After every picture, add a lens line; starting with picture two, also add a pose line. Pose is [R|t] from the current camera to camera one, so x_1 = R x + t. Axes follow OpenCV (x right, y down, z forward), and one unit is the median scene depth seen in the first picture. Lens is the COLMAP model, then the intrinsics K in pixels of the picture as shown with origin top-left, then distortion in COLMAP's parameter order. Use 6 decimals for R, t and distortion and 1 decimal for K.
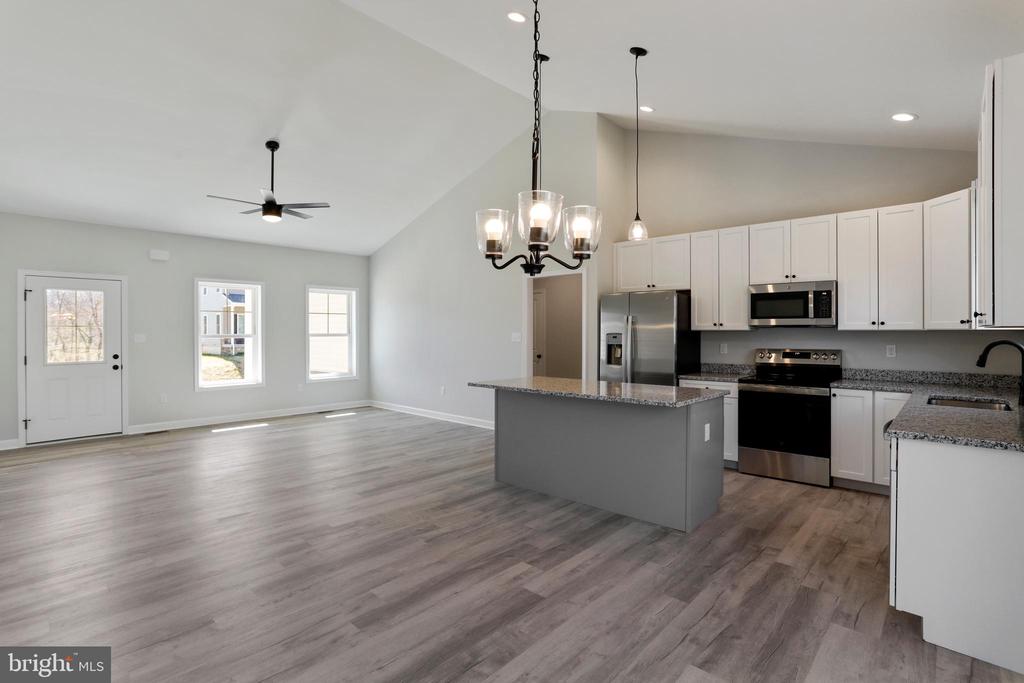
lens RADIAL K [[491.0, 0, 515.7], [0, 491.0, 337.3], [0, 0, 1]] dist [-0.041119, 0.008883]
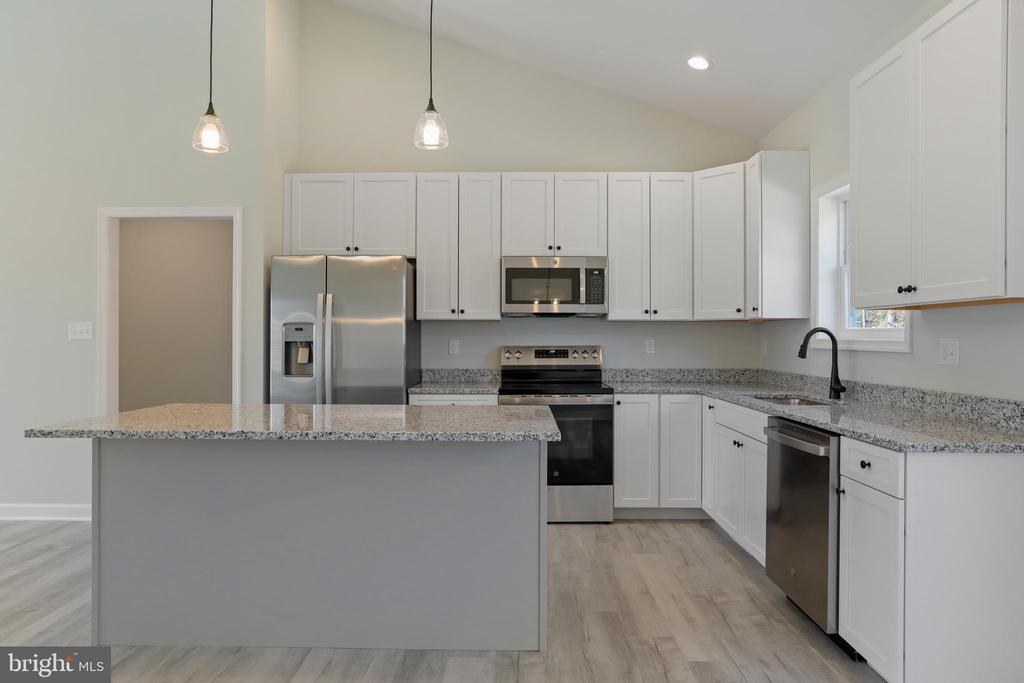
lens RADIAL K [[627.7, 0, 509.0], [0, 627.7, 339.4], [0, 0, 1]] dist [-0.028925, 0.009803]
pose [[0.754453, -0.001028, 0.656353, -0.144570], [0.004659, 0.999982, -0.003789, 0.022844], [-0.656337, 0.005917, 0.754445, 0.379960]]
